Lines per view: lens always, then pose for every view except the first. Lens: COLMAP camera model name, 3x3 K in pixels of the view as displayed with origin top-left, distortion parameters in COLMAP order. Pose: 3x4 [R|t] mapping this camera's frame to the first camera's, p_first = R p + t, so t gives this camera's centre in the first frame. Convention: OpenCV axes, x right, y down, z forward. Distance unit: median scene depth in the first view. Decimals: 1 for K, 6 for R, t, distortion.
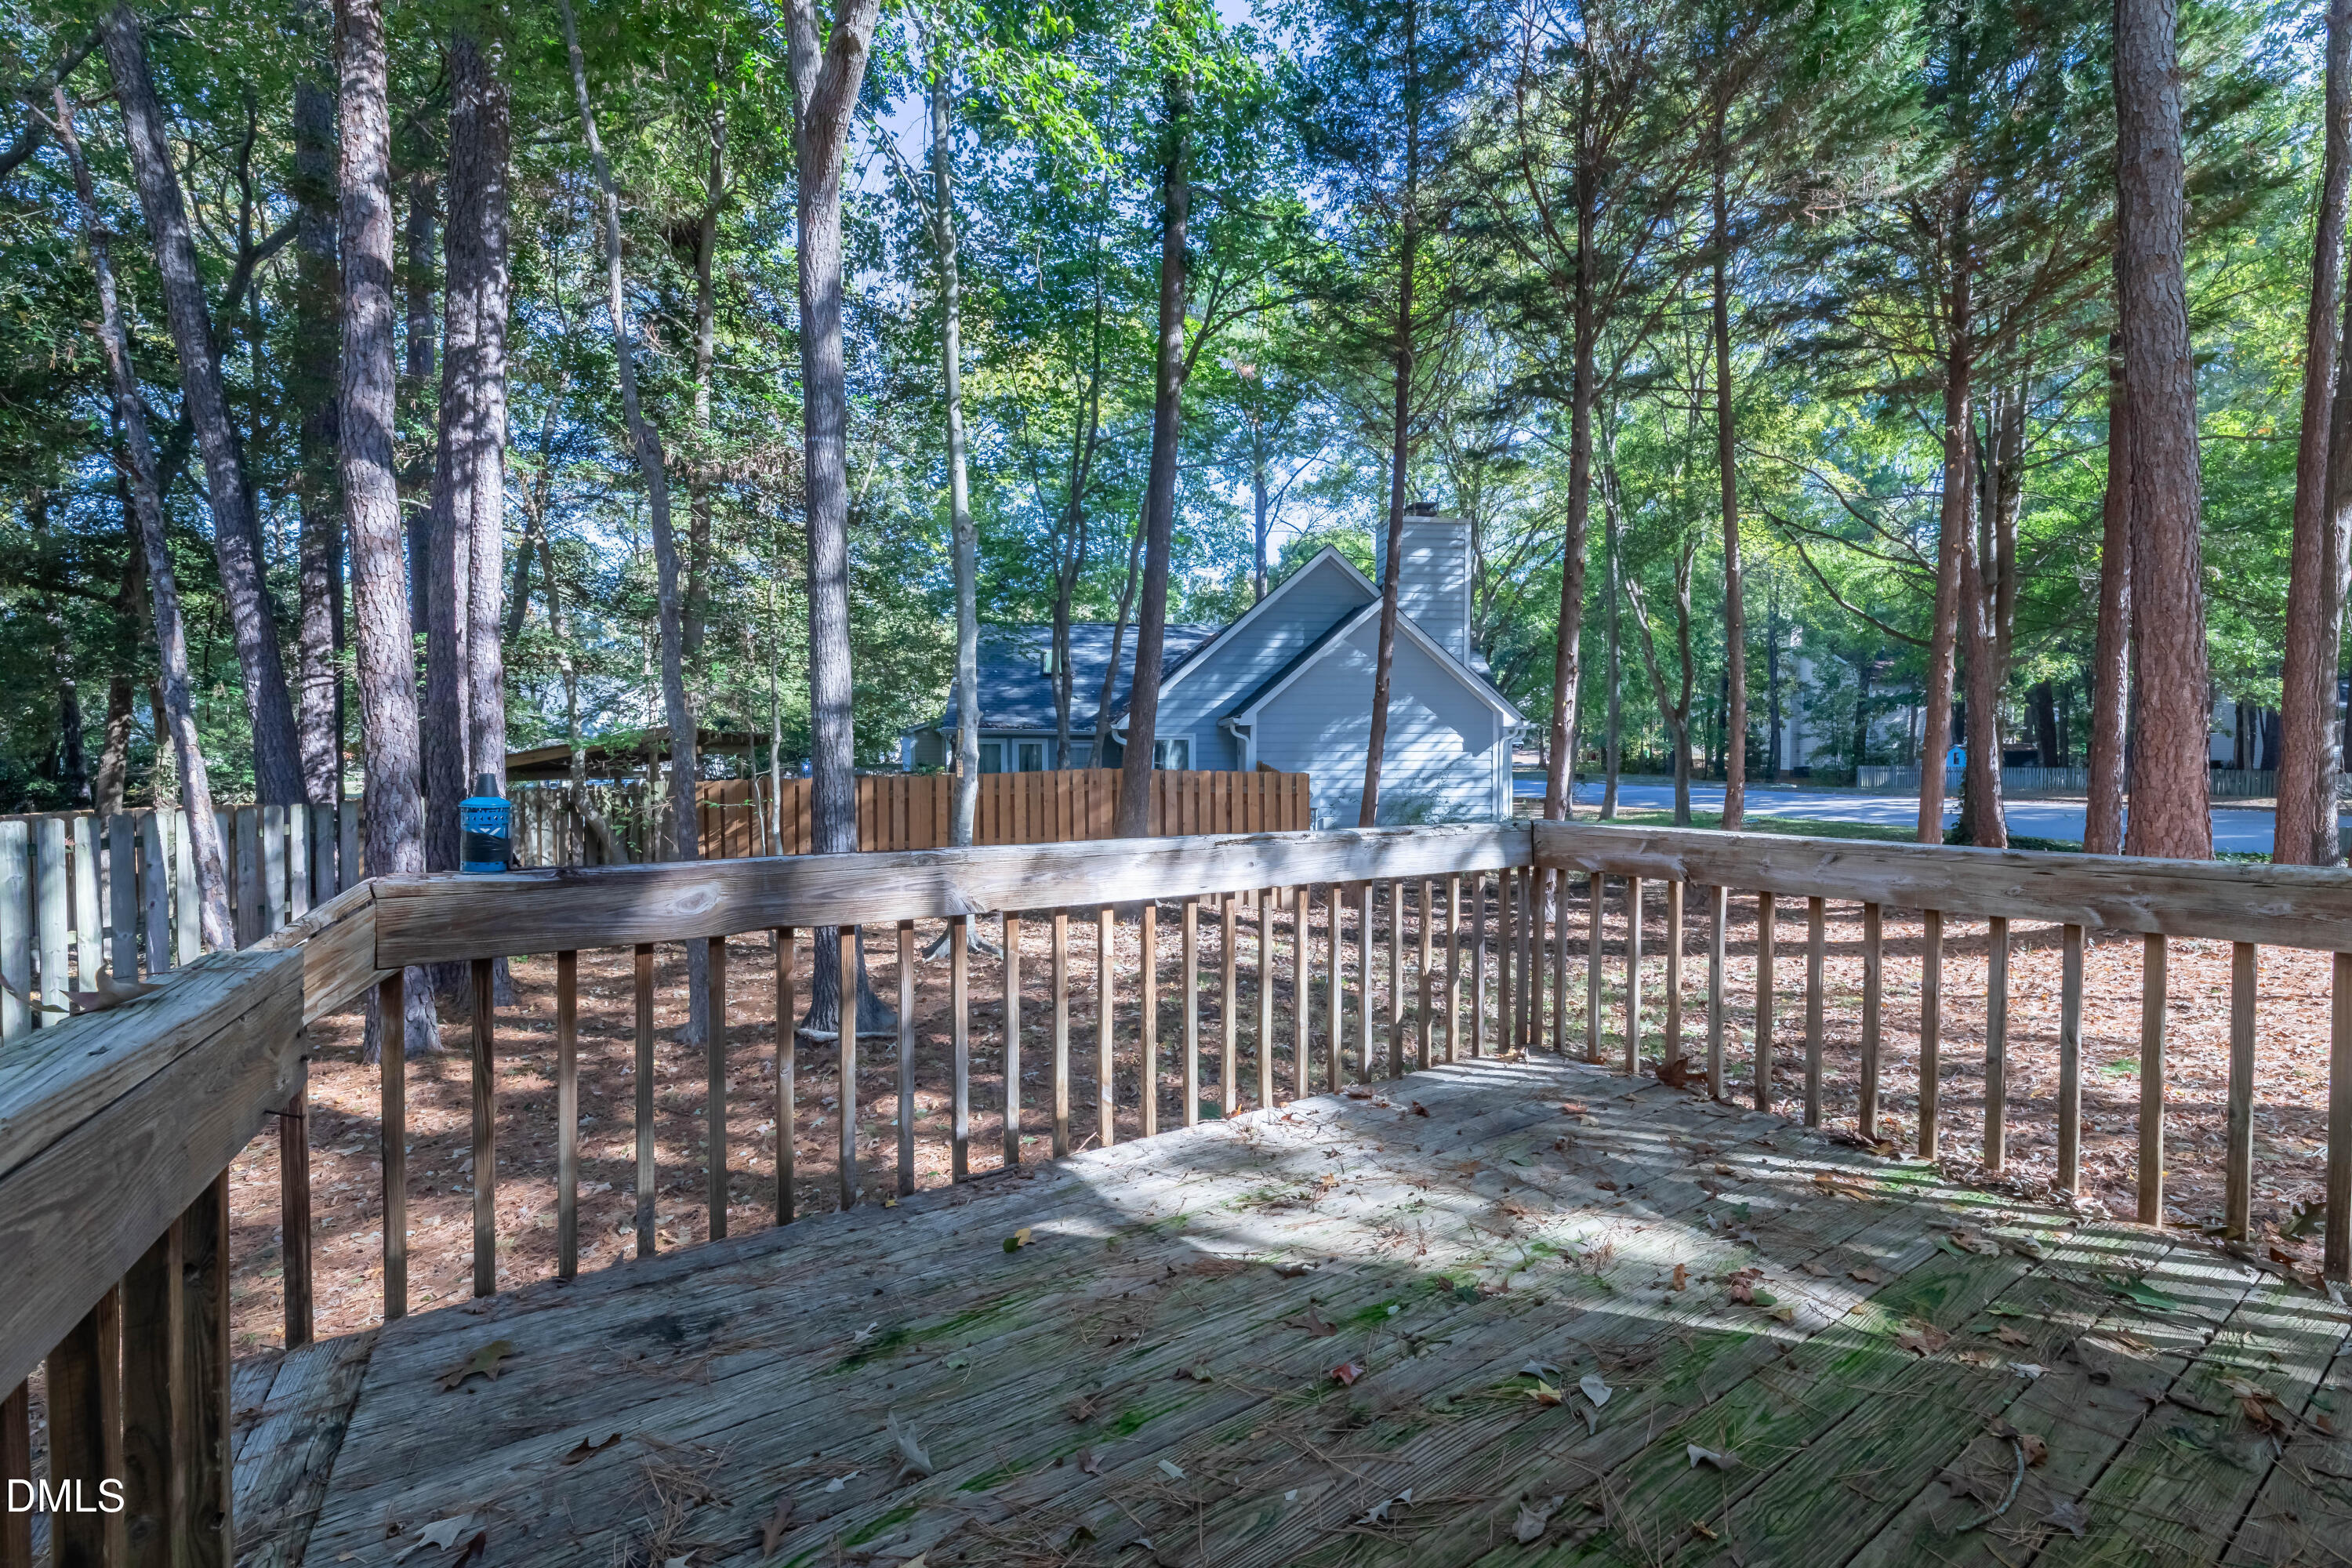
lens RADIAL K [[949.6, 0, 1179.7], [0, 949.6, 785.1], [0, 0, 1]] dist [0.001417, -0.000282]
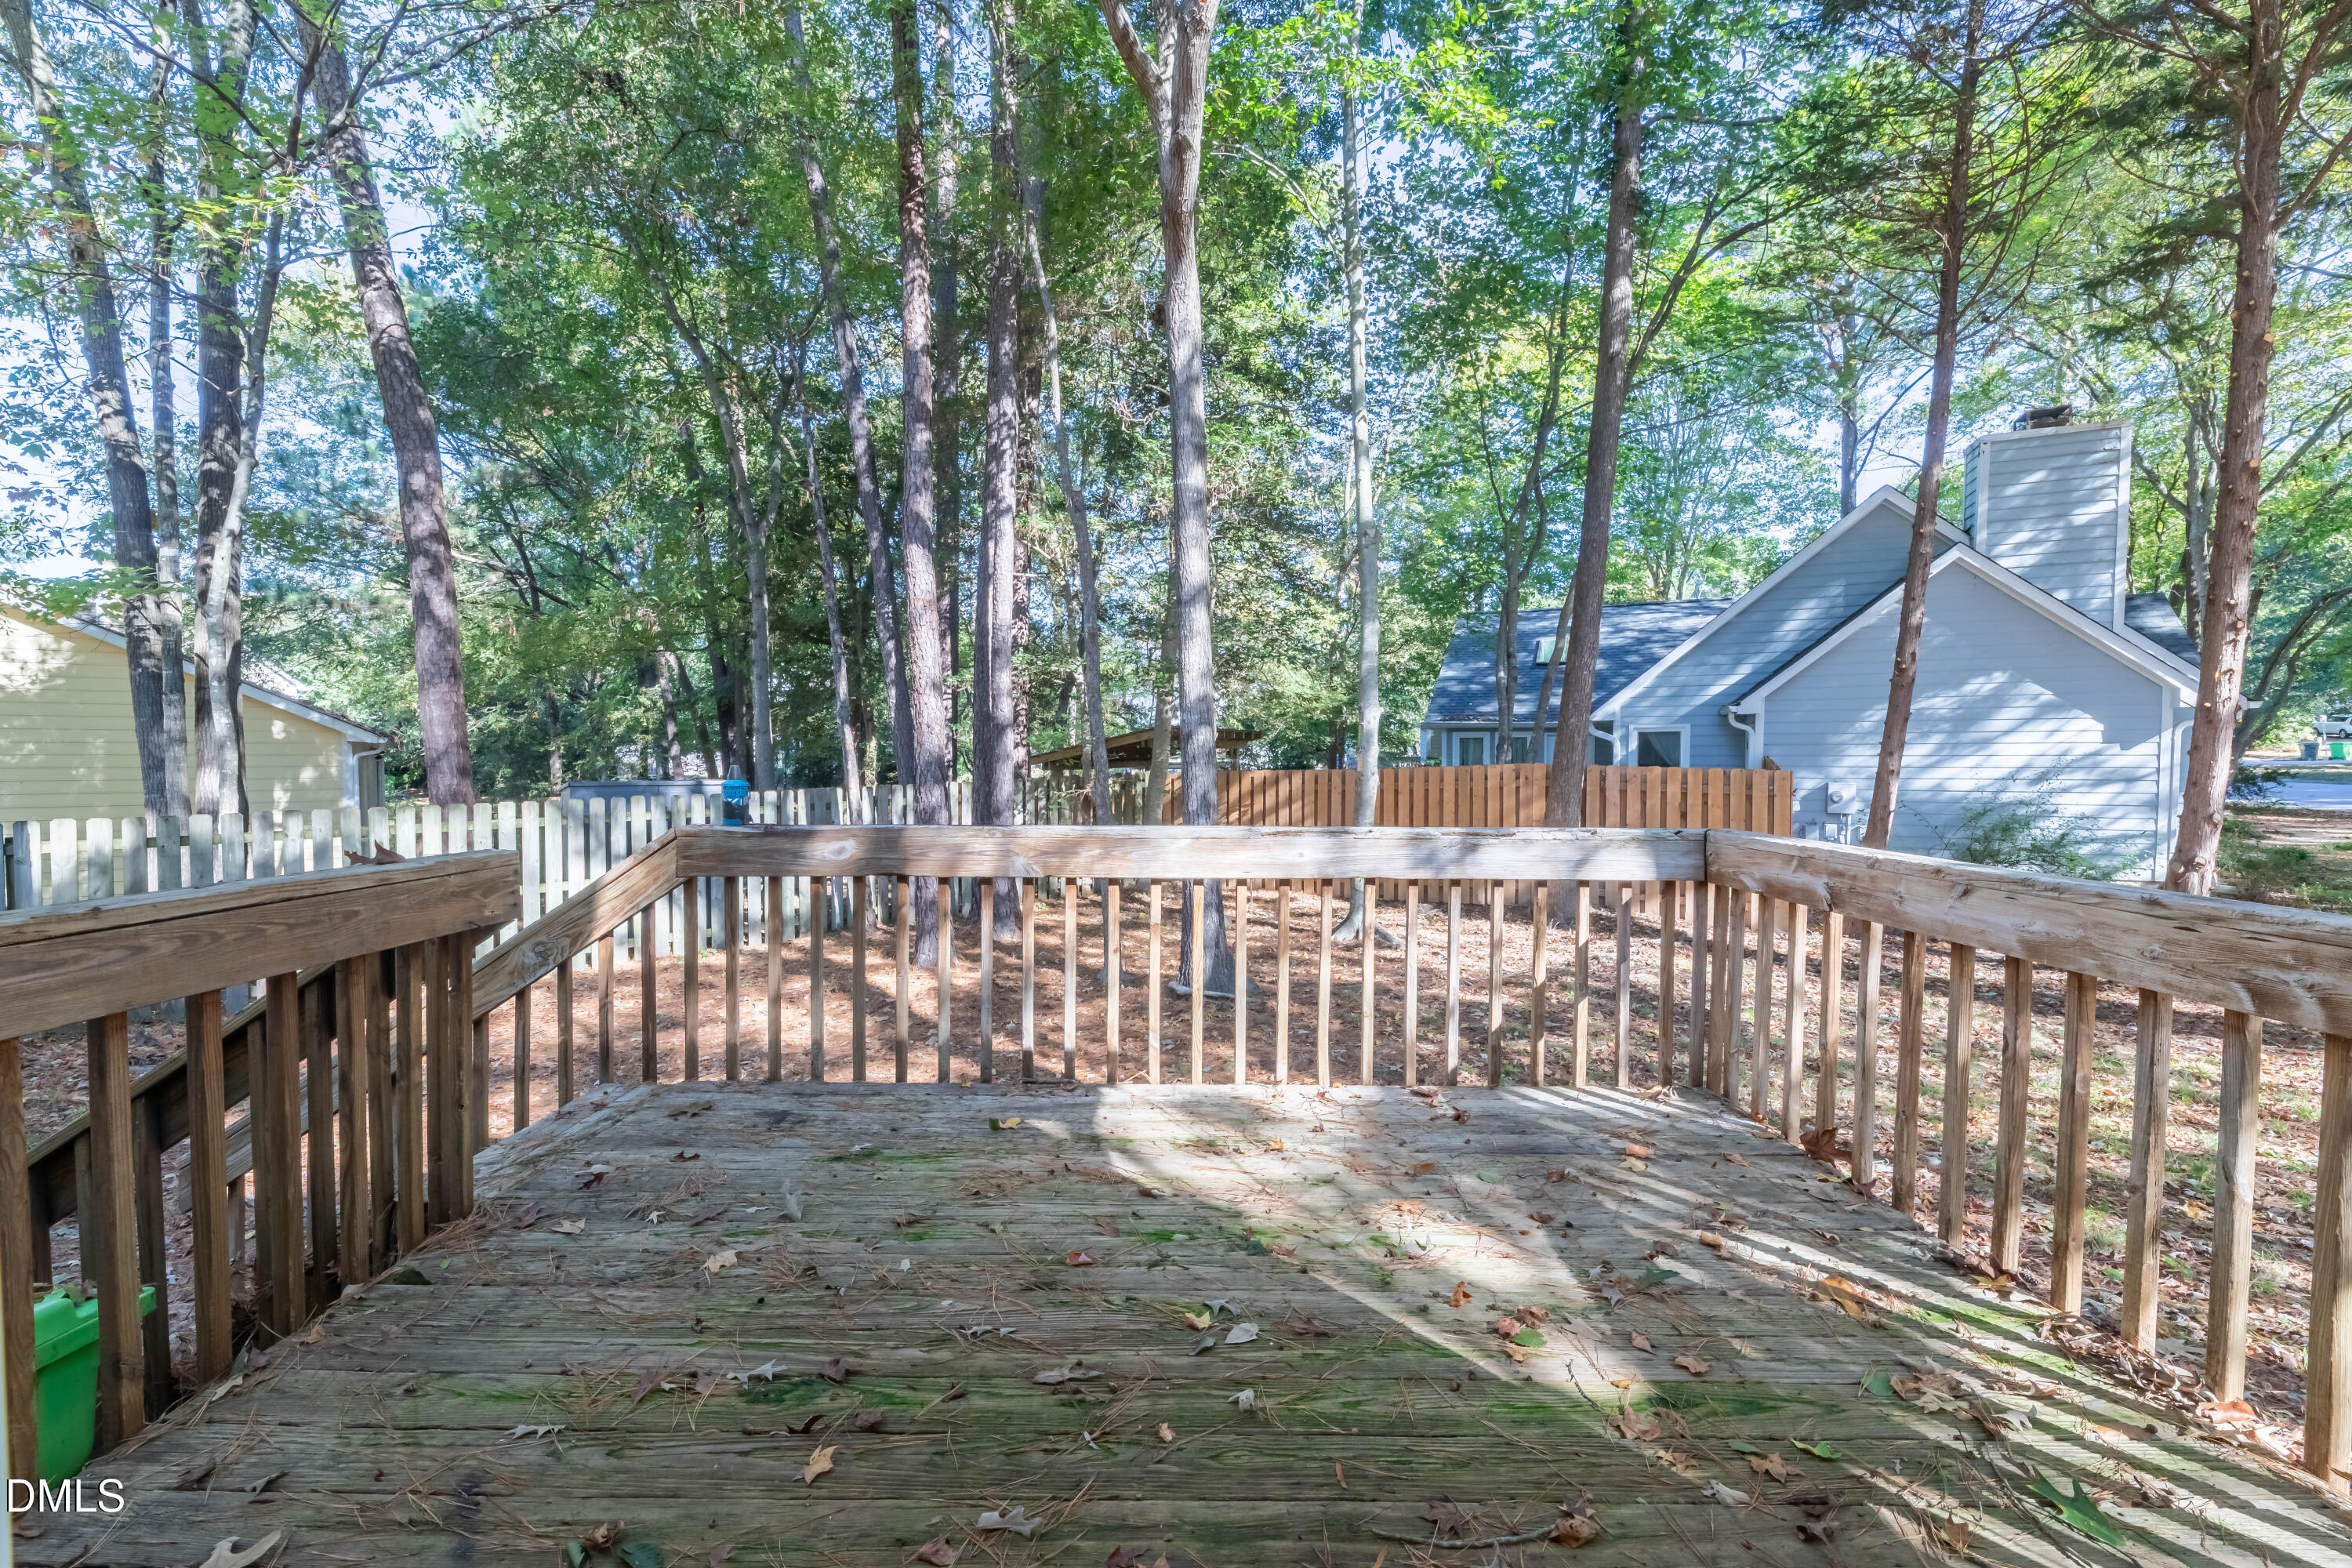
lens RADIAL K [[949.6, 0, 1179.7], [0, 949.6, 785.1], [0, 0, 1]] dist [0.001417, -0.000282]
pose [[0.837257, 0.016714, -0.546554, 0.599138], [-0.013467, 0.999860, 0.009946, -0.004961], [0.546644, -0.000967, 0.837364, 0.025741]]
